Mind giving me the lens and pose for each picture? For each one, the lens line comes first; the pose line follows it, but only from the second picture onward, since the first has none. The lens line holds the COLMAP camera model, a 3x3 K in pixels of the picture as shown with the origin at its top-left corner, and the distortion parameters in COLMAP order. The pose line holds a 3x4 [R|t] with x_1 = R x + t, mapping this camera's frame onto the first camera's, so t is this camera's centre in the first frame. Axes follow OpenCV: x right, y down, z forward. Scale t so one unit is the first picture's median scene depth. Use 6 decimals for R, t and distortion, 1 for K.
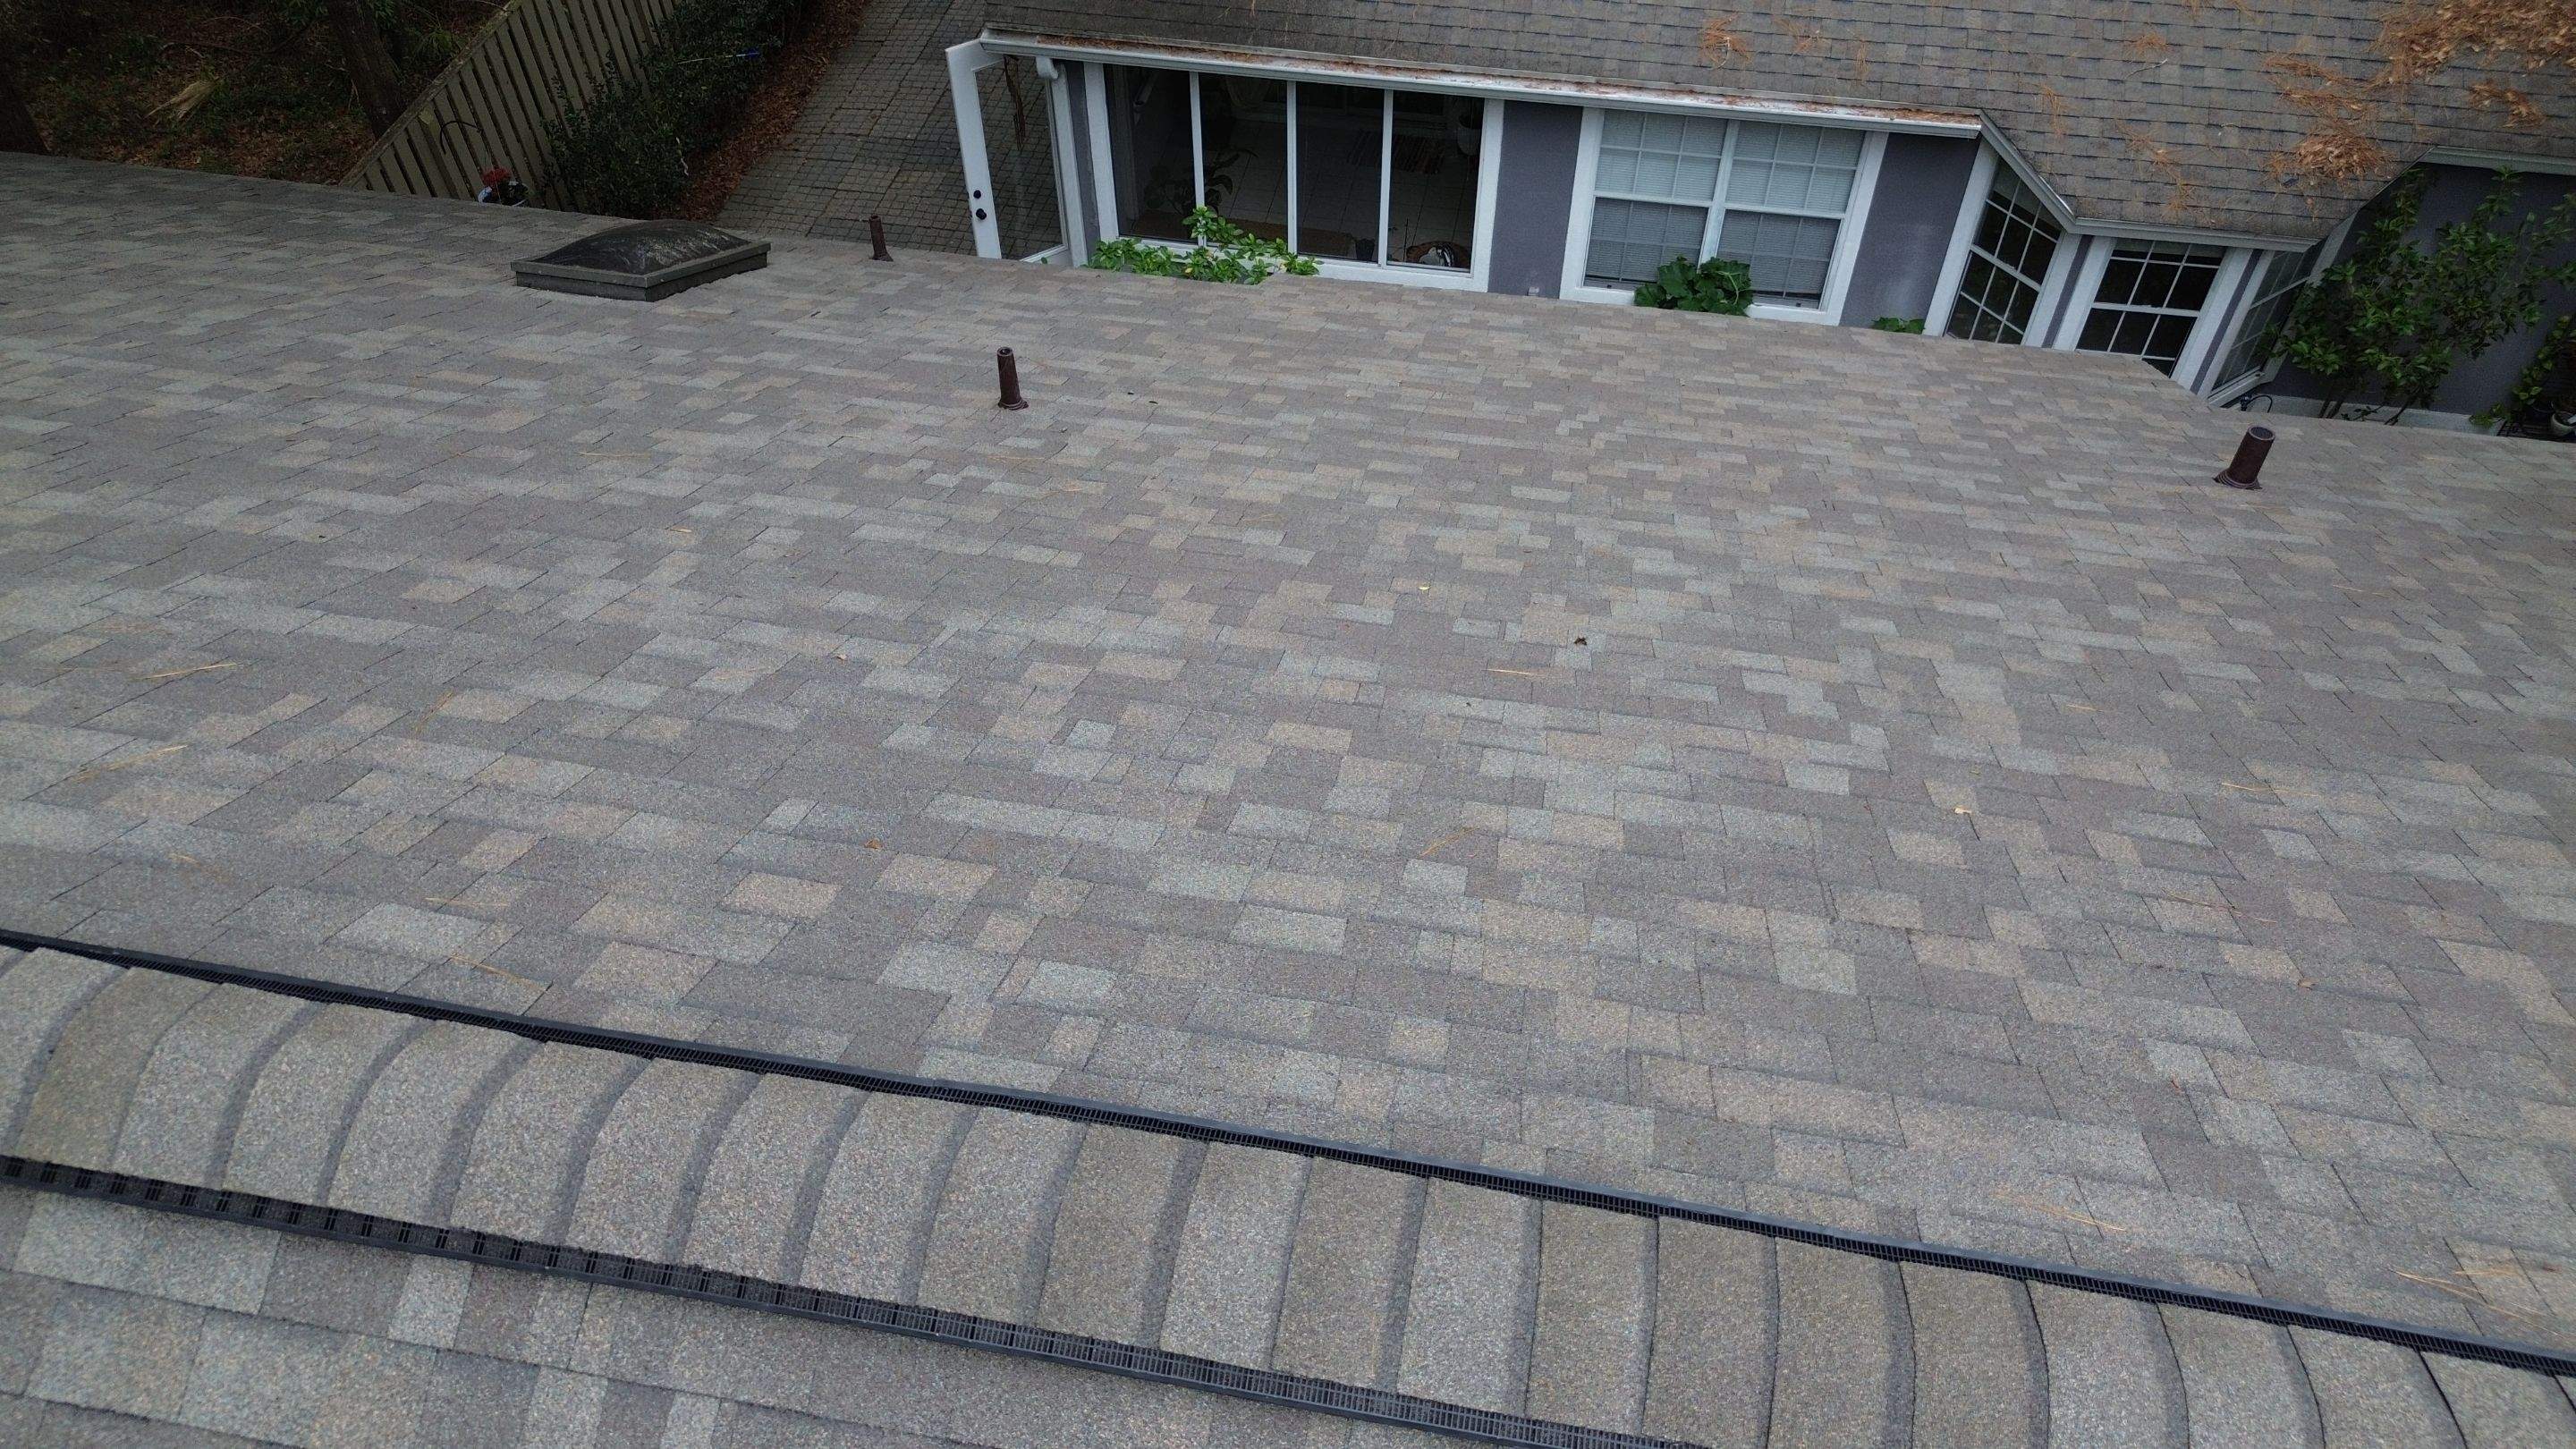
lens RADIAL K [[1807.3, 0, 1296.1], [0, 1807.3, 758.3], [0, 0, 1]] dist [0.059890, -0.050348]
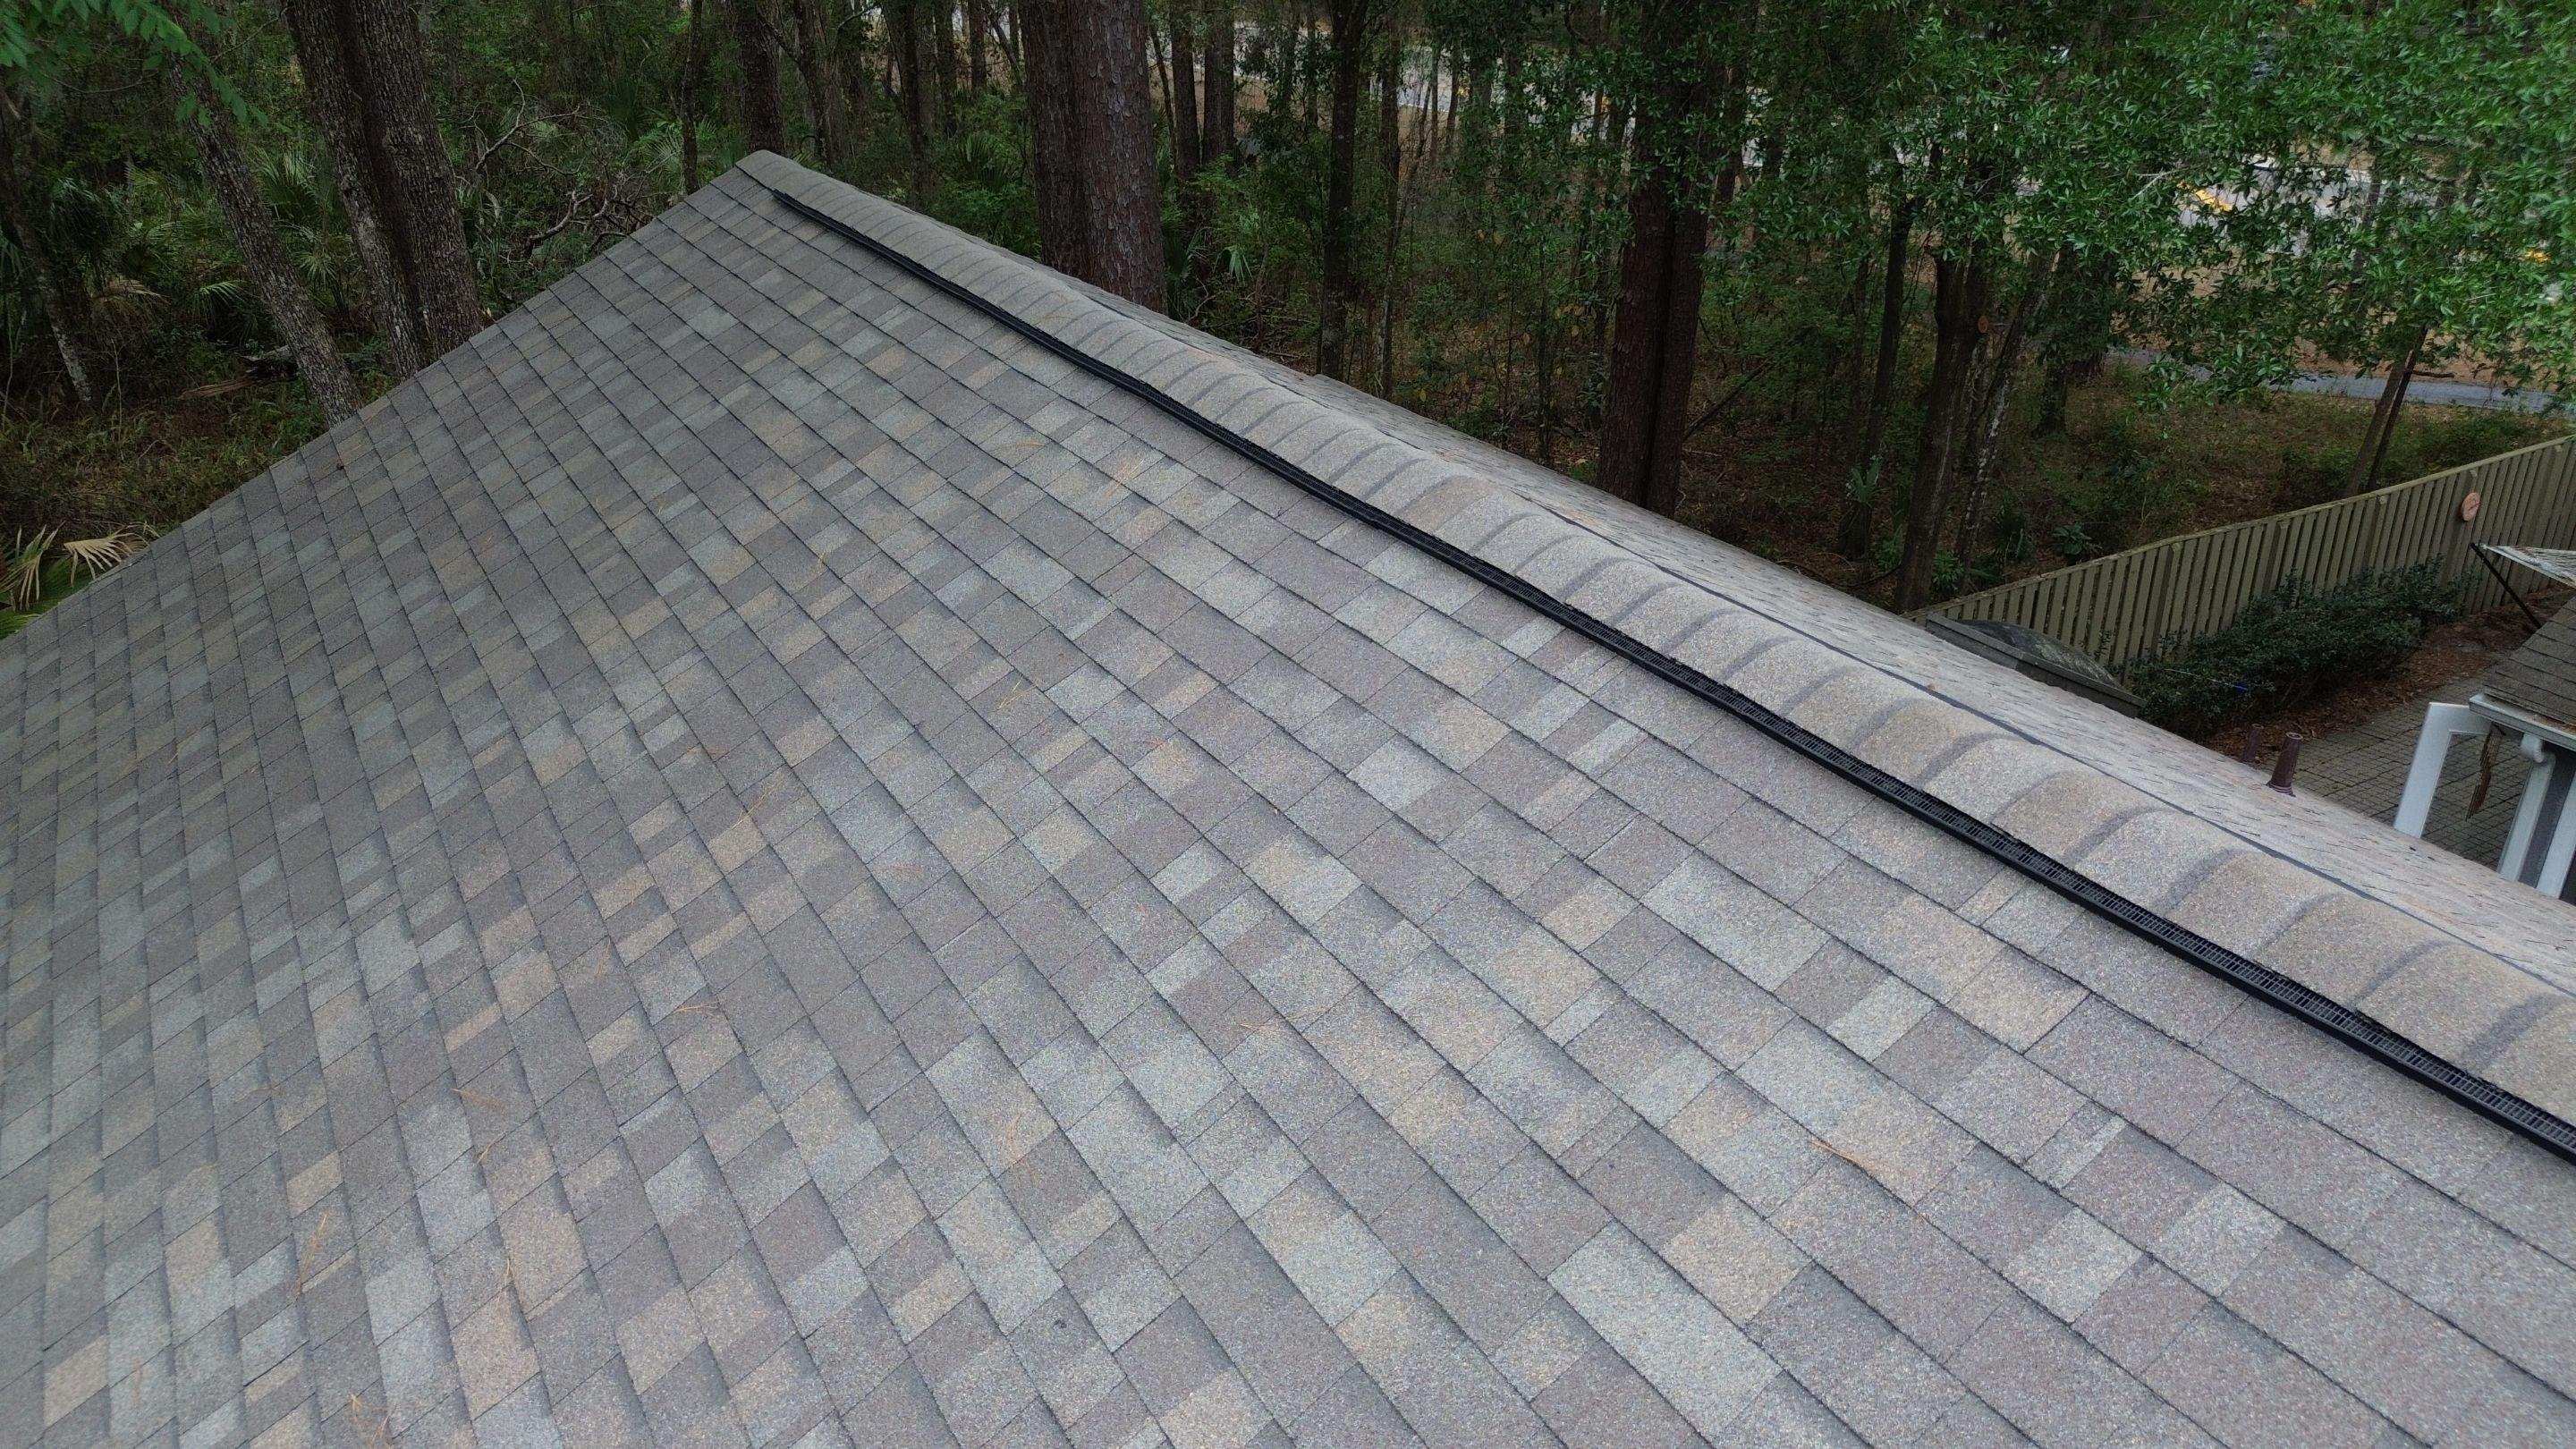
lens RADIAL K [[1837.9, 0, 1297.1], [0, 1837.9, 719.8], [0, 0, 1]] dist [0.052433, -0.045003]
pose [[0.657400, 0.331369, -0.676772, 0.270512], [-0.569853, 0.806262, -0.158770, 0.391764], [0.493044, 0.490036, 0.718869, -0.116308]]
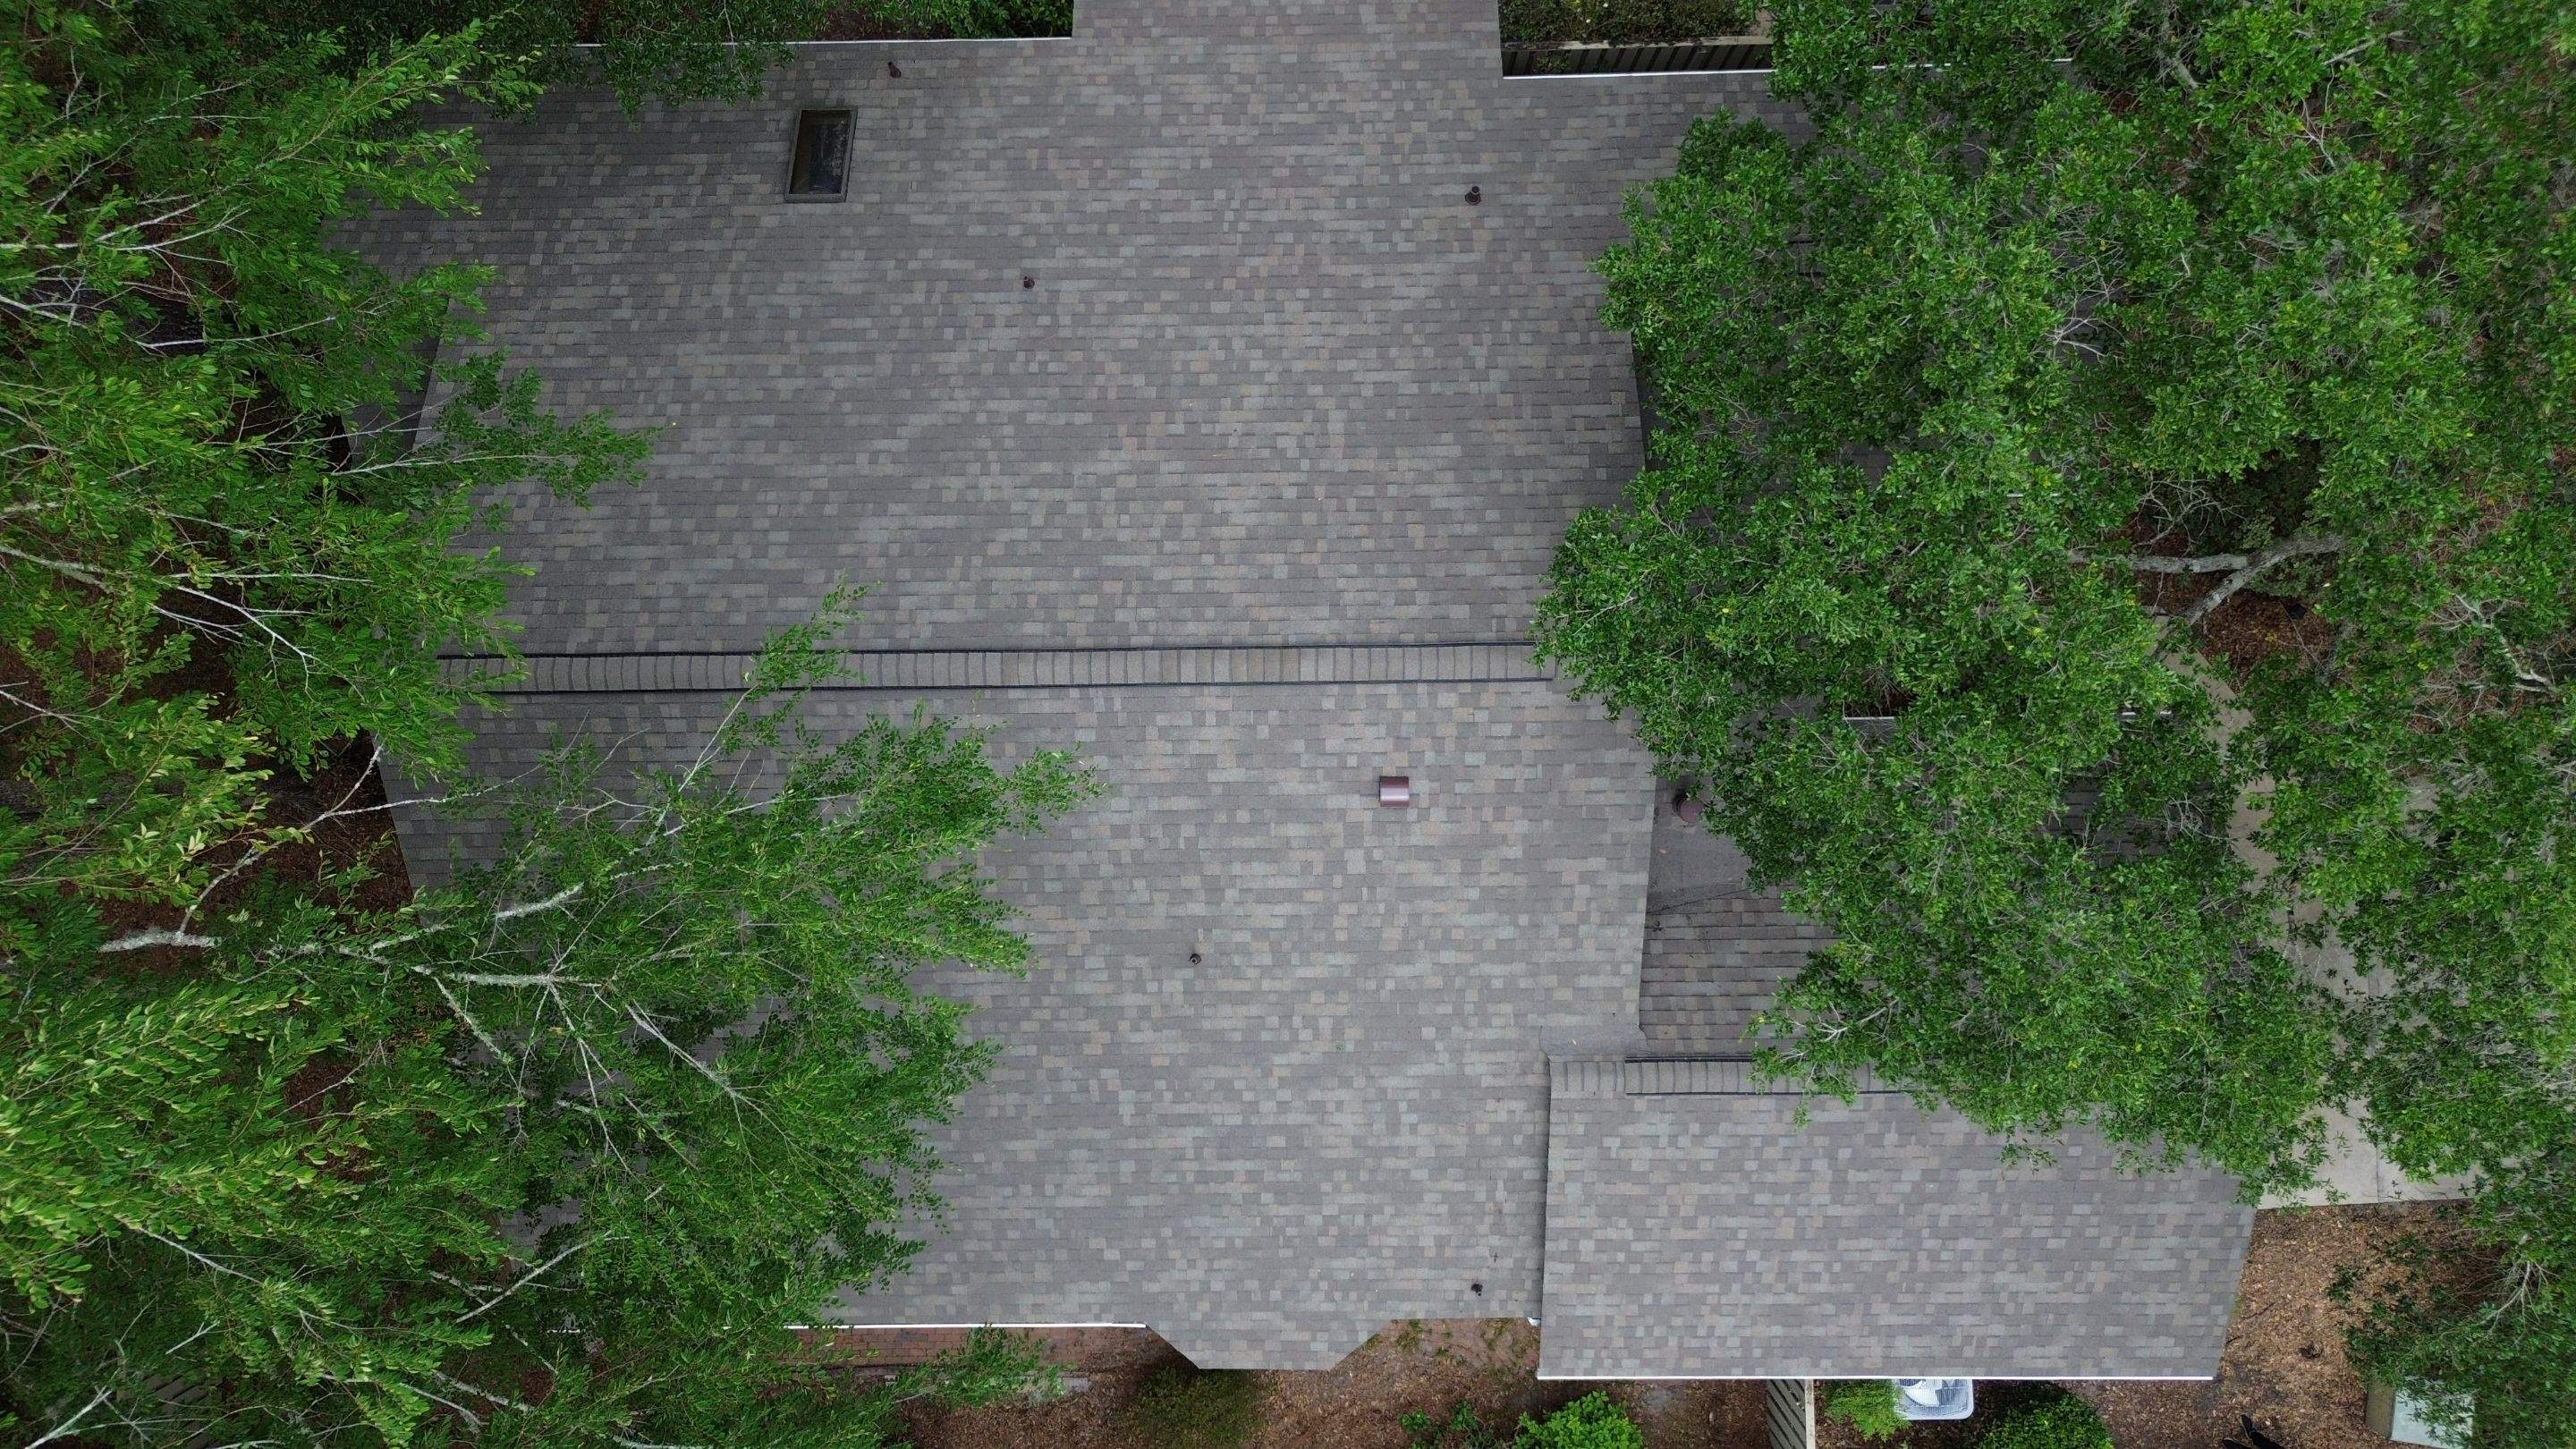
lens RADIAL K [[1837.5, 0, 1296.3], [0, 1837.5, 715.8], [0, 0, 1]] dist [0.104900, -0.150473]
pose [[0.981152, -0.192959, -0.010380, 0.214738], [0.154417, 0.750613, 0.642445, -2.122601], [-0.116174, -0.631939, 0.766262, -2.388701]]
